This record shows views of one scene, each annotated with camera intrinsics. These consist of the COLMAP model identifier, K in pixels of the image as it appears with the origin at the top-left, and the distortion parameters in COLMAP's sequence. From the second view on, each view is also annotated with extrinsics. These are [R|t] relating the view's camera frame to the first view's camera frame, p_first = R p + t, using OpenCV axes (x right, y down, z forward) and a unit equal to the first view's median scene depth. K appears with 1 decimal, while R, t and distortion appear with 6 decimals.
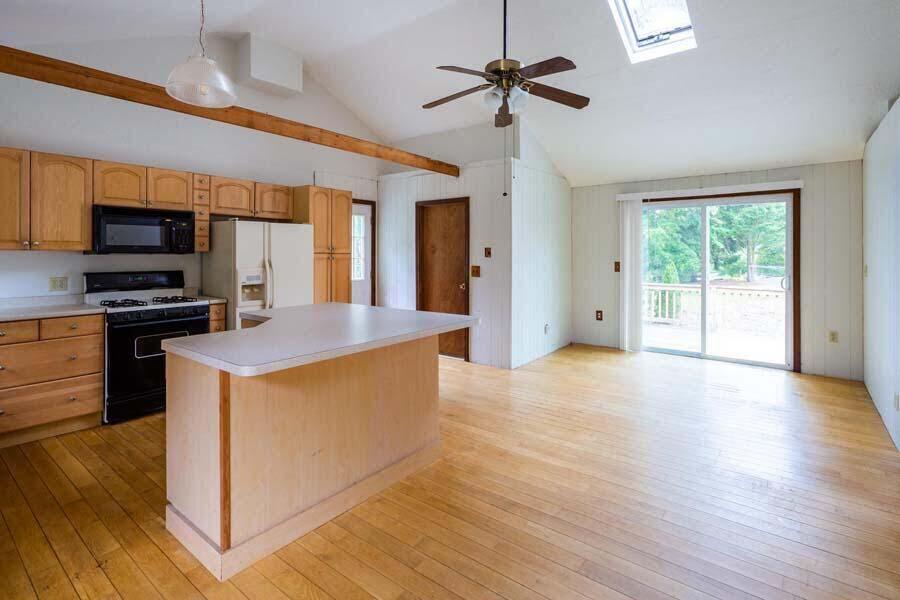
lens RADIAL K [[438.6, 0, 464.0], [0, 438.6, 259.3], [0, 0, 1]] dist [-0.004881, -0.000480]
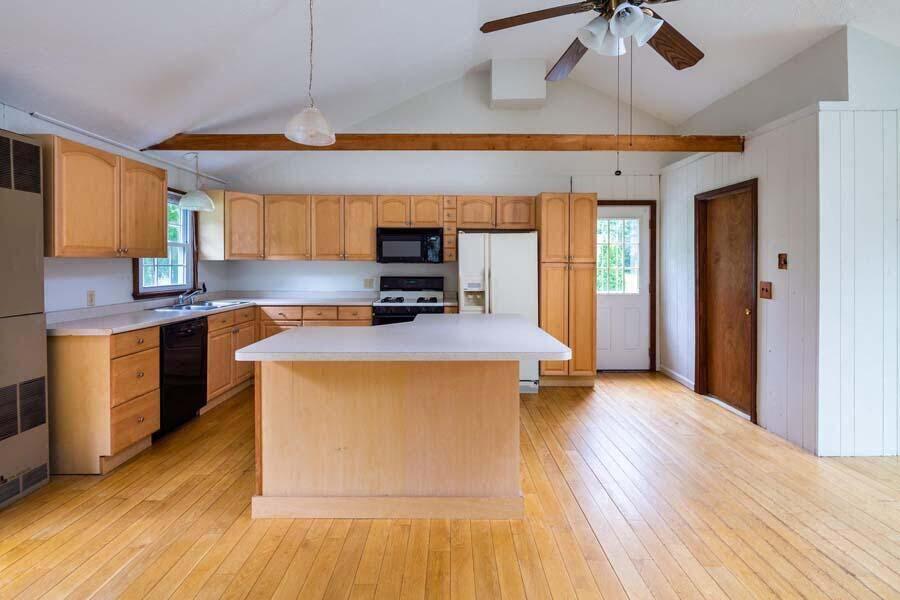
lens RADIAL K [[438.6, 0, 445.2], [0, 438.6, 267.3], [0, 0, 1]] dist [-0.004881, -0.000480]
pose [[0.600311, 0.007218, -0.799734, 0.335102], [-0.012314, 0.999924, -0.000218, -0.000925], [0.799672, 0.009979, 0.600354, 0.280767]]
